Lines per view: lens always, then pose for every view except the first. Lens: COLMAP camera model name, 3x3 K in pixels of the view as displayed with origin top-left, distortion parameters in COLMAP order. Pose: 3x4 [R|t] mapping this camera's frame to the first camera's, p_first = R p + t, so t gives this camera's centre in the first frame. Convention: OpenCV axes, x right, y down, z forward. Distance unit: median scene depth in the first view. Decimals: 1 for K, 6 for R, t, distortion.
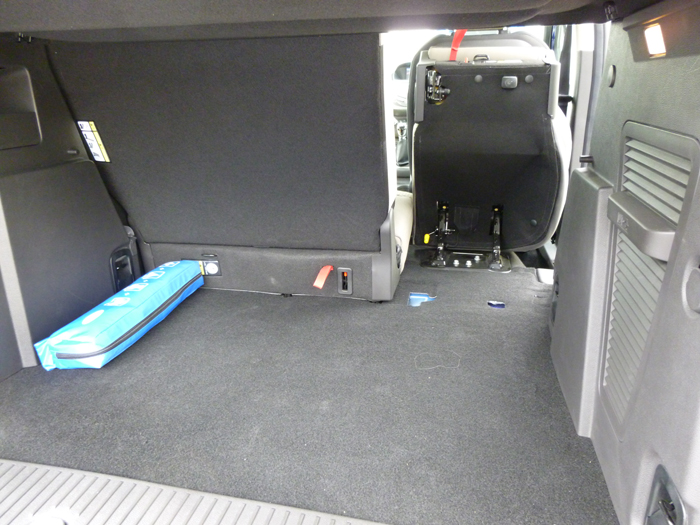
lens RADIAL K [[520.9, 0, 350.0], [0, 520.9, 262.5], [0, 0, 1]] dist [-0.027021, 0.003173]
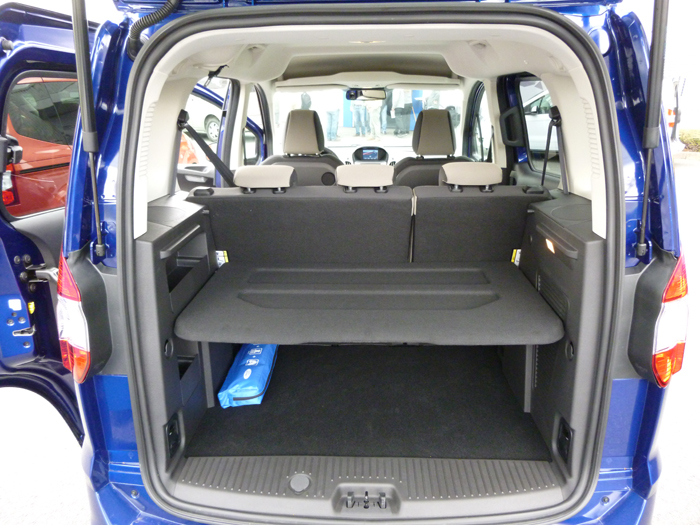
lens RADIAL K [[520.9, 0, 350.0], [0, 520.9, 262.5], [0, 0, 1]] dist [-0.027021, 0.003173]
pose [[0.983248, -0.052306, 0.174606, -0.453178], [0.056305, 0.998251, -0.018025, -0.208962], [-0.173357, 0.027554, 0.984473, -0.737756]]
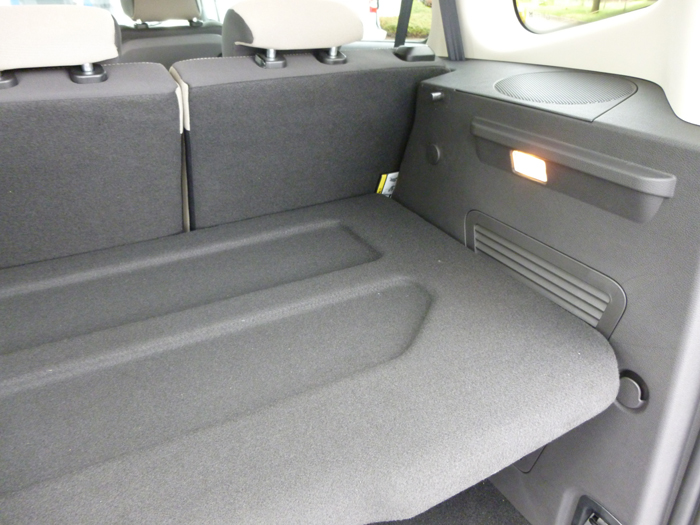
lens RADIAL K [[520.9, 0, 350.0], [0, 520.9, 262.5], [0, 0, 1]] dist [-0.027021, 0.003173]
pose [[0.749383, -0.296215, 0.592183, -0.247342], [0.202471, 0.954027, 0.220994, -0.324003], [-0.630421, -0.045710, 0.774907, 0.204709]]
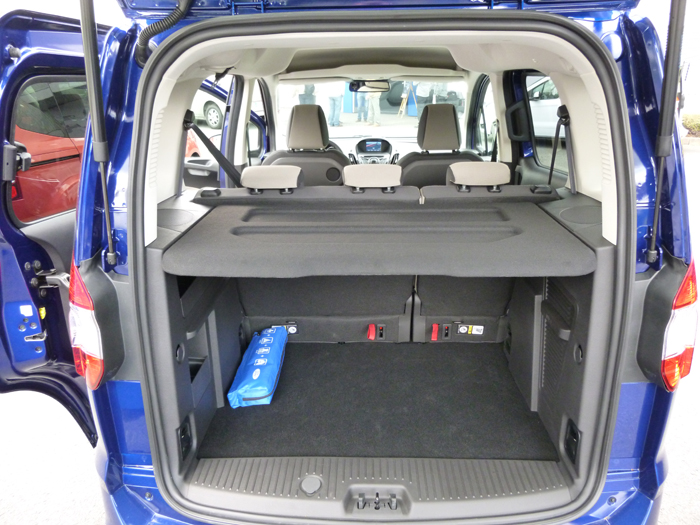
lens RADIAL K [[520.9, 0, 350.0], [0, 520.9, 262.5], [0, 0, 1]] dist [-0.027021, 0.003173]
pose [[0.982978, -0.061761, 0.173032, -0.476170], [0.060872, 0.998091, 0.010444, -0.260855], [-0.173346, 0.000267, 0.984861, -0.737529]]
